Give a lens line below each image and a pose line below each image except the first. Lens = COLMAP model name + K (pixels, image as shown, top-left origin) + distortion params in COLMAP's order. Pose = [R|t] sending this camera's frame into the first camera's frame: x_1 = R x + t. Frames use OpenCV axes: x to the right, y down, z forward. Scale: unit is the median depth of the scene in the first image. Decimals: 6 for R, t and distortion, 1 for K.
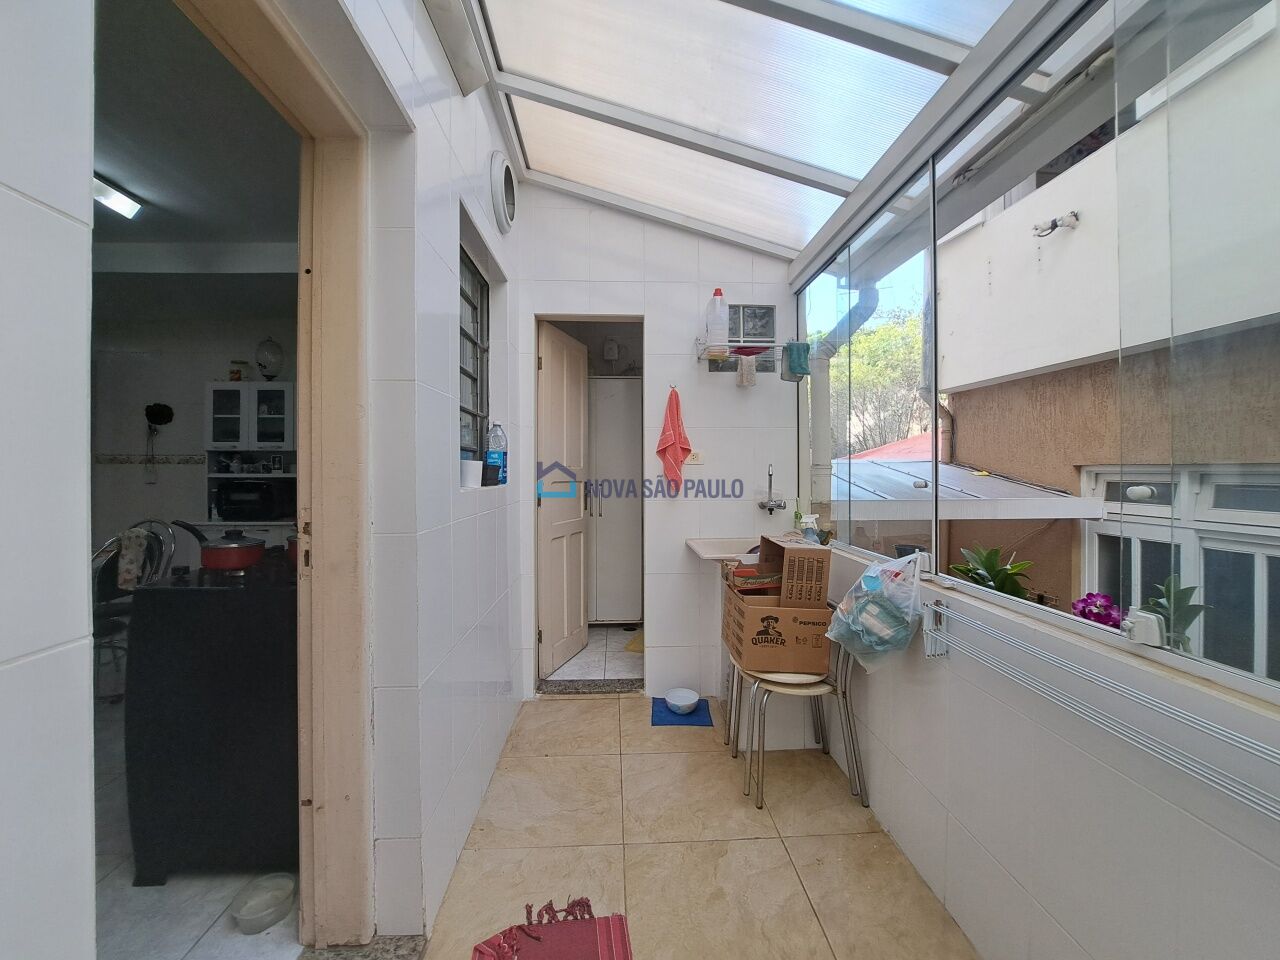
lens RADIAL K [[507.6, 0, 638.2], [0, 507.6, 479.7], [0, 0, 1]] dist [-0.013117, -0.000064]
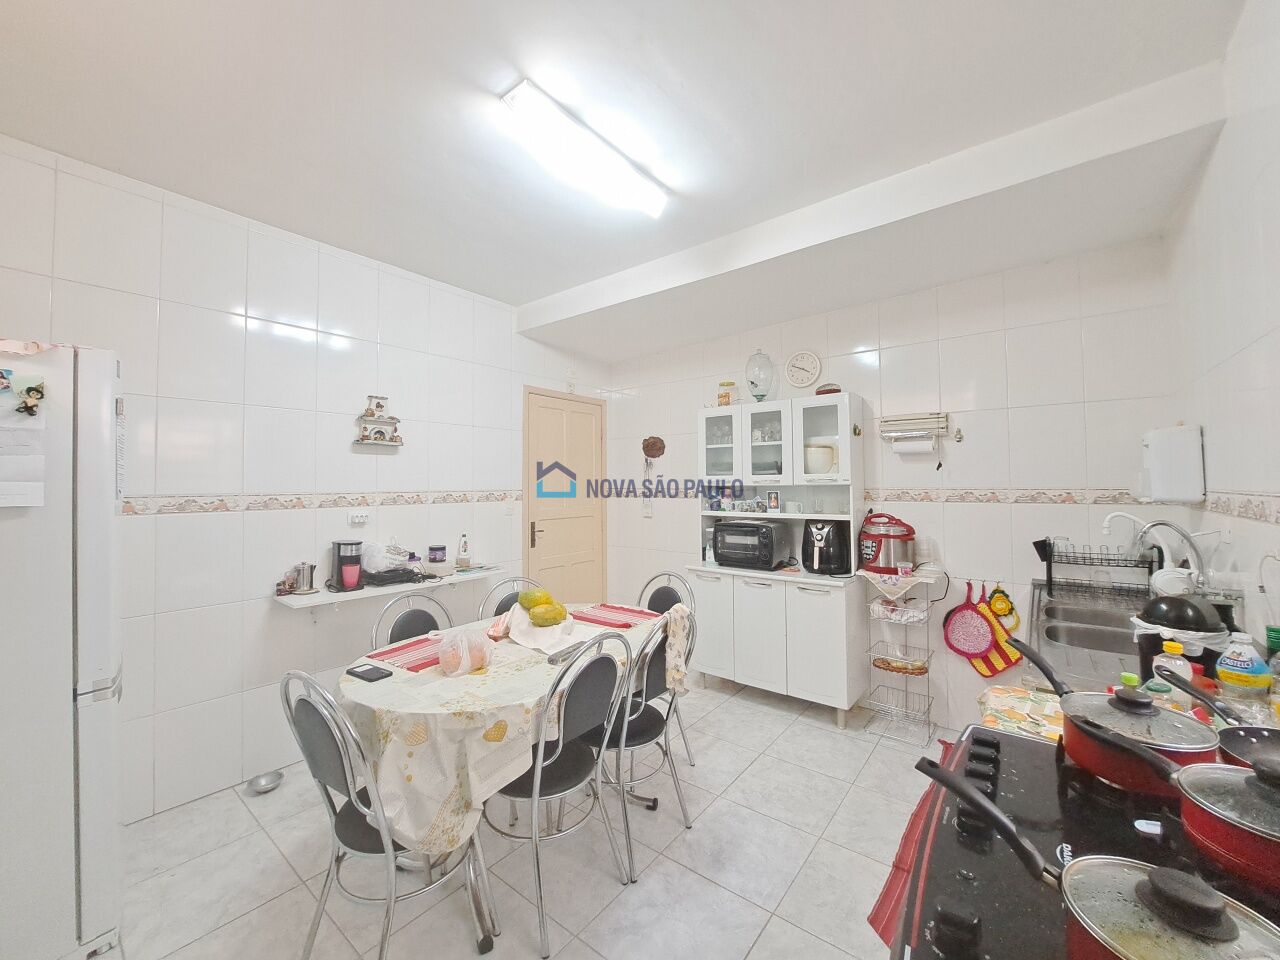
lens RADIAL K [[507.6, 0, 648.5], [0, 507.6, 485.1], [0, 0, 1]] dist [-0.013117, -0.000064]
pose [[0.768802, -0.003788, -0.639476, -0.344955], [-0.005252, 0.999911, -0.012237, -0.046067], [0.639465, 0.012767, 0.768714, 0.239014]]
